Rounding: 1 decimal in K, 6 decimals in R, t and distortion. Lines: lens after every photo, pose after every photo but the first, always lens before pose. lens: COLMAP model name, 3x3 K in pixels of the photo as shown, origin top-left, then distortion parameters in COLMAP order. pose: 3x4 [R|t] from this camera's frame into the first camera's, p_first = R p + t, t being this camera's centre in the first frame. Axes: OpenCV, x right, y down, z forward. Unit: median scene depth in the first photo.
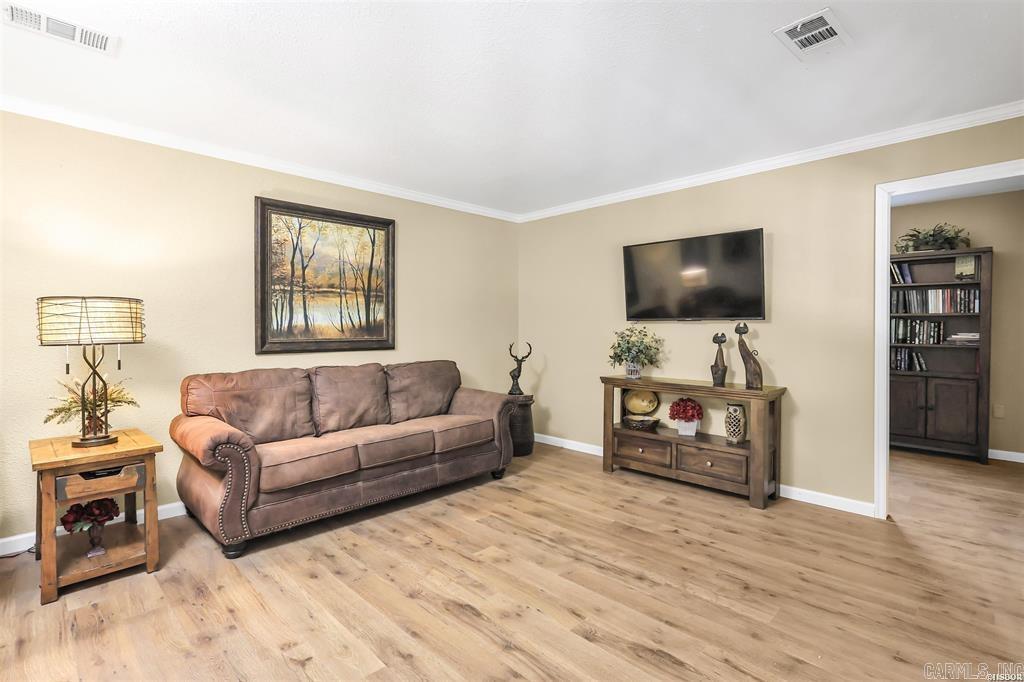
lens RADIAL K [[455.9, 0, 508.1], [0, 455.9, 328.7], [0, 0, 1]] dist [-0.000887, 0.000240]
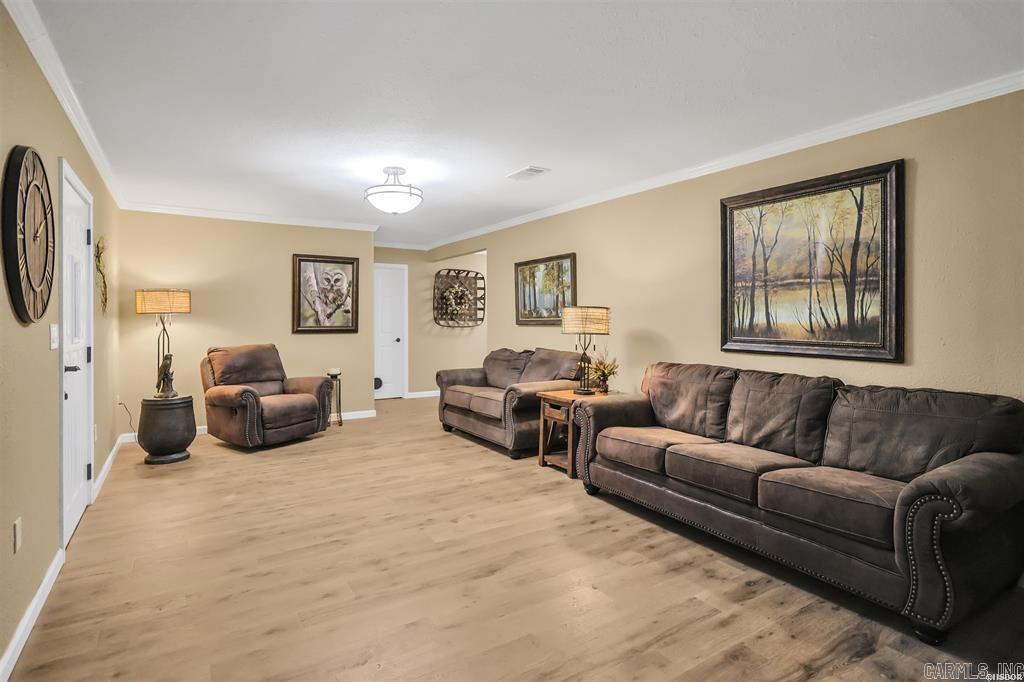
lens RADIAL K [[498.9, 0, 509.3], [0, 498.9, 314.9], [0, 0, 1]] dist [0.000286, 0.000241]
pose [[-0.168651, -0.005316, -0.985662, 0.628408], [-0.007964, 0.999960, -0.004030, -0.017467], [0.985644, 0.007171, -0.168686, 0.693593]]
